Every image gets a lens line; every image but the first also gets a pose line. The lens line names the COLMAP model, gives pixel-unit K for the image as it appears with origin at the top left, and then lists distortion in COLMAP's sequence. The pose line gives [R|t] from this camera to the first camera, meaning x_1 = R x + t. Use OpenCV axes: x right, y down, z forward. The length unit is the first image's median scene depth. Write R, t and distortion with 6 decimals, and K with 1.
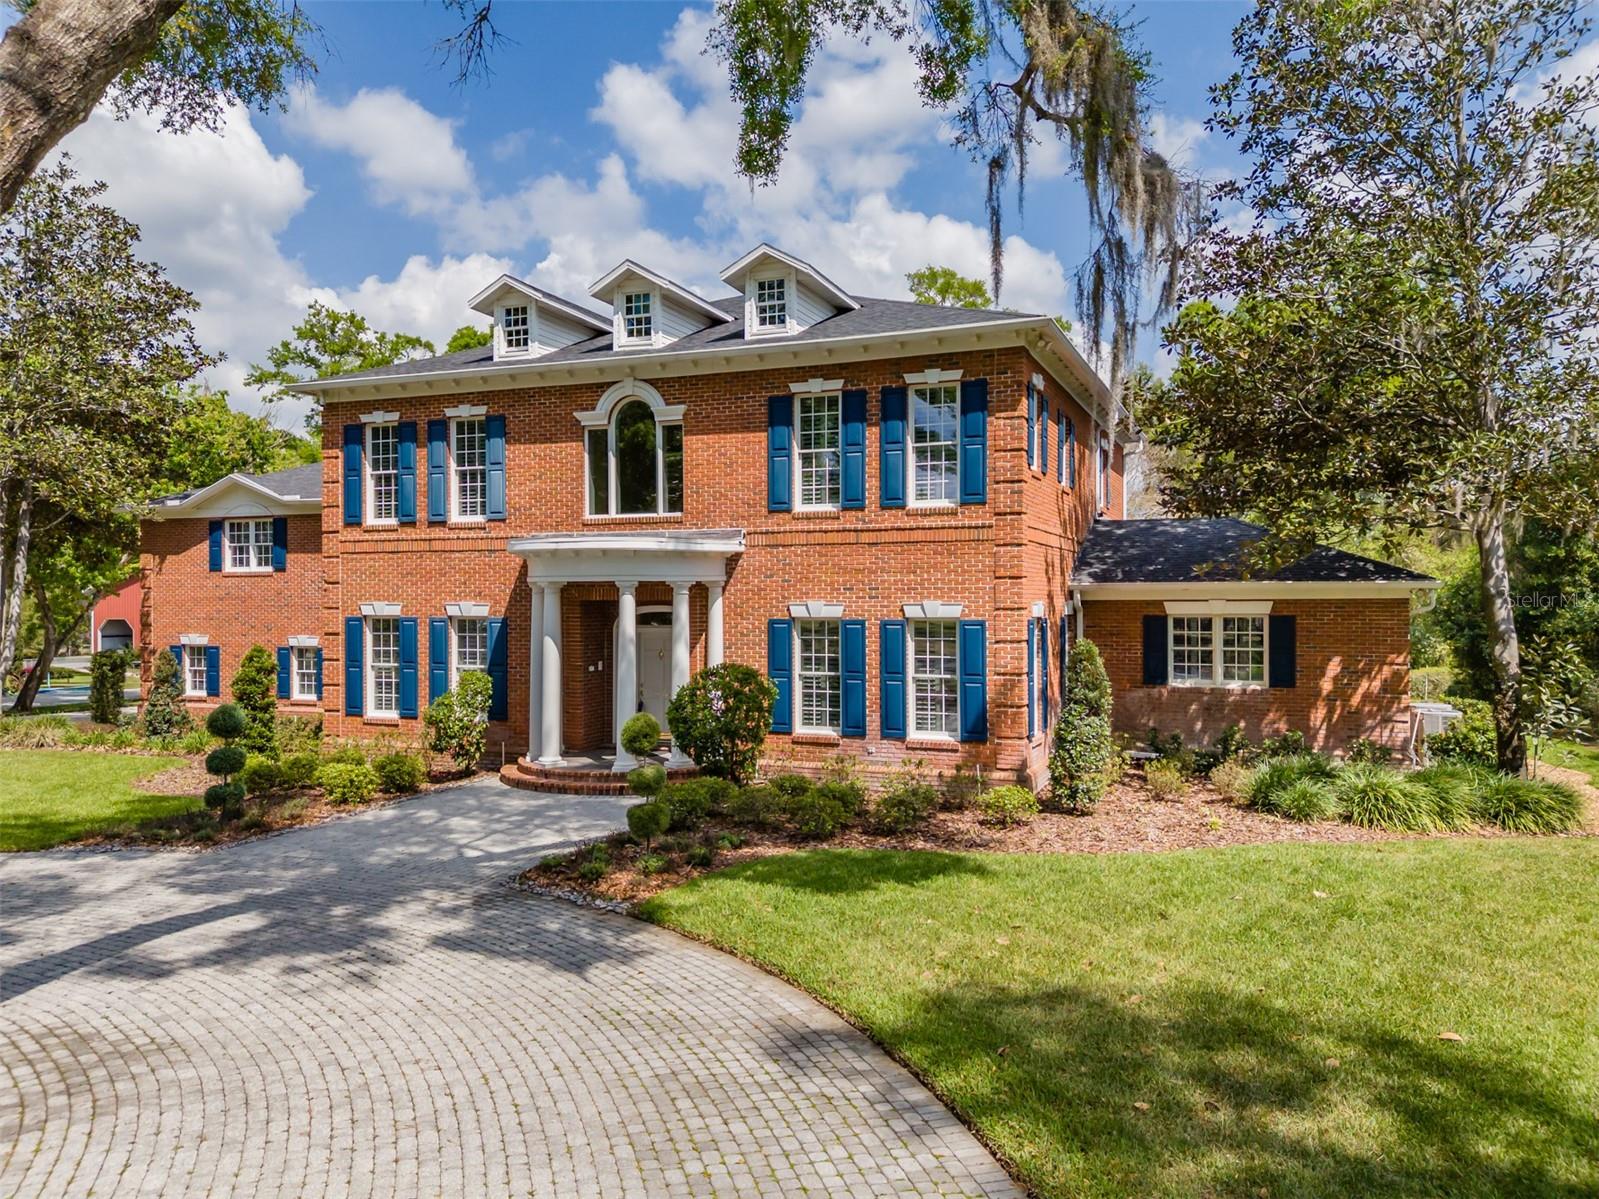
lens RADIAL K [[1177.6, 0, 809.4], [0, 1177.6, 610.3], [0, 0, 1]] dist [0.056657, -0.051615]
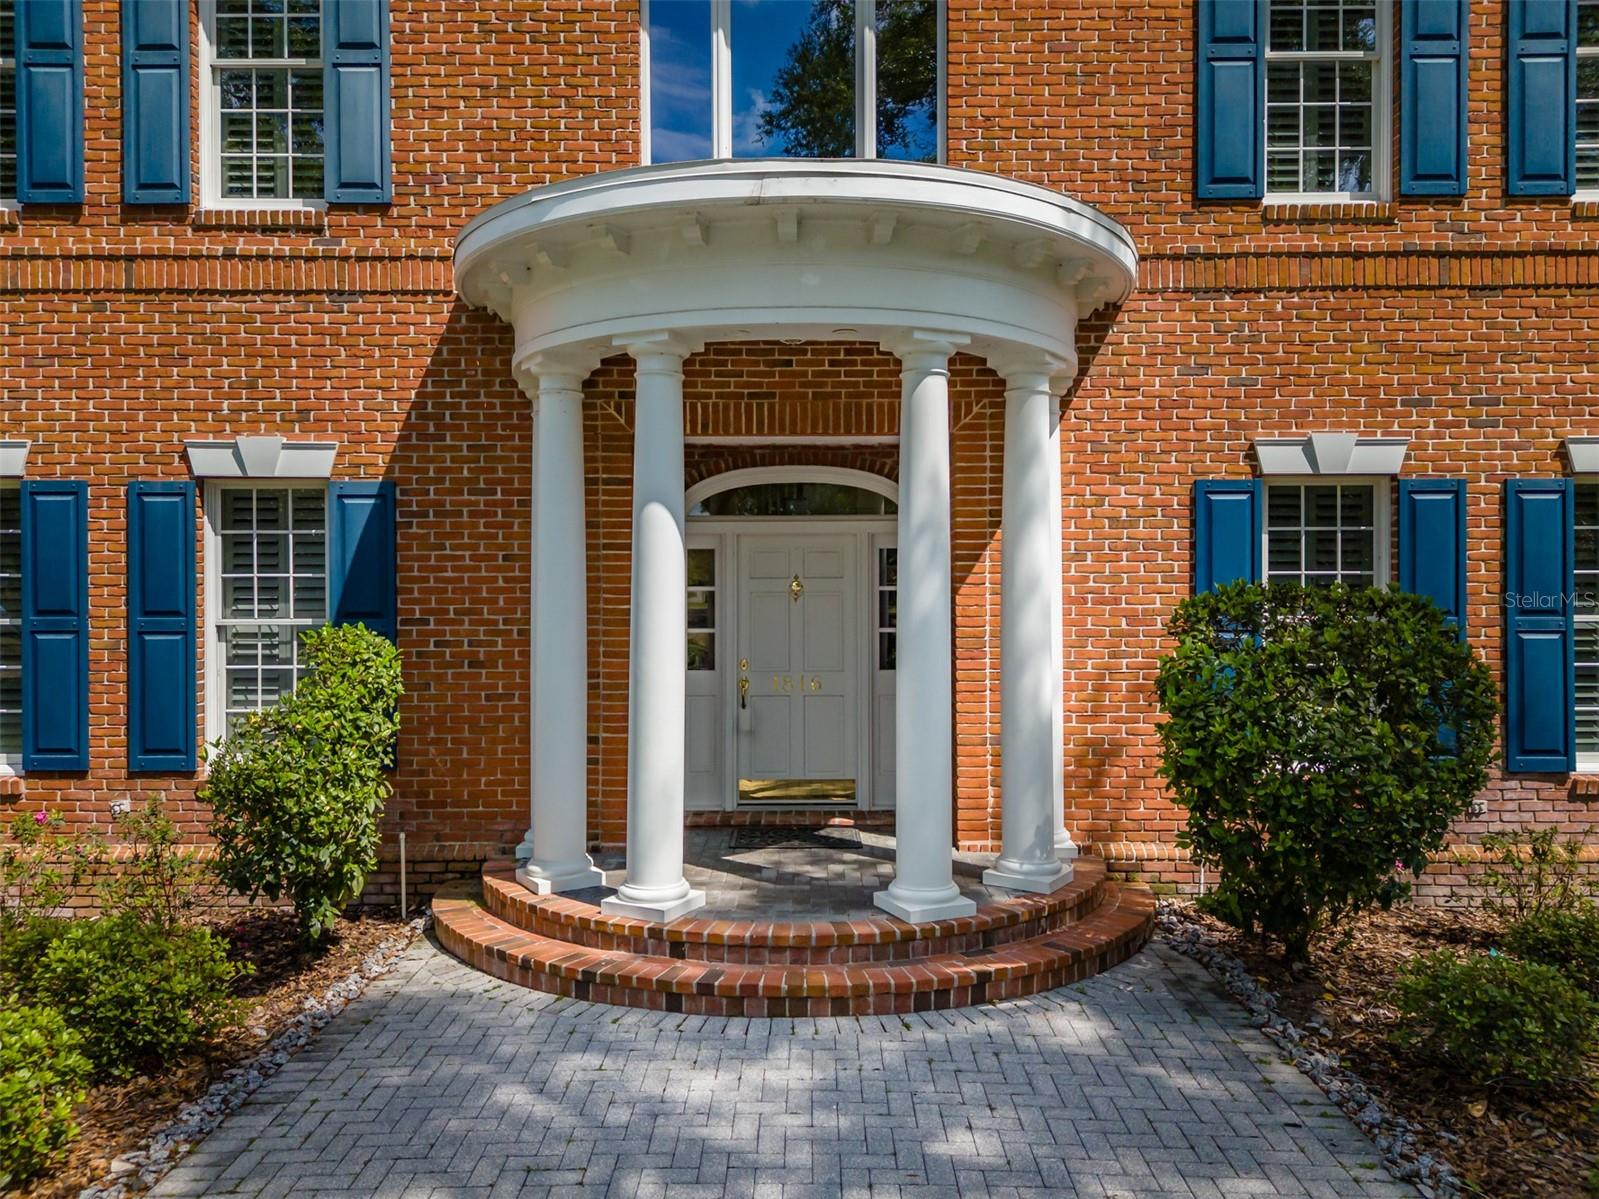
lens RADIAL K [[1177.6, 0, 798.1], [0, 1177.6, 600.9], [0, 0, 1]] dist [0.056657, -0.051615]
pose [[0.934142, -0.001059, 0.356900, -0.280664], [0.003197, 0.999980, -0.005401, 0.046252], [-0.356888, 0.006187, 0.934127, 0.645784]]
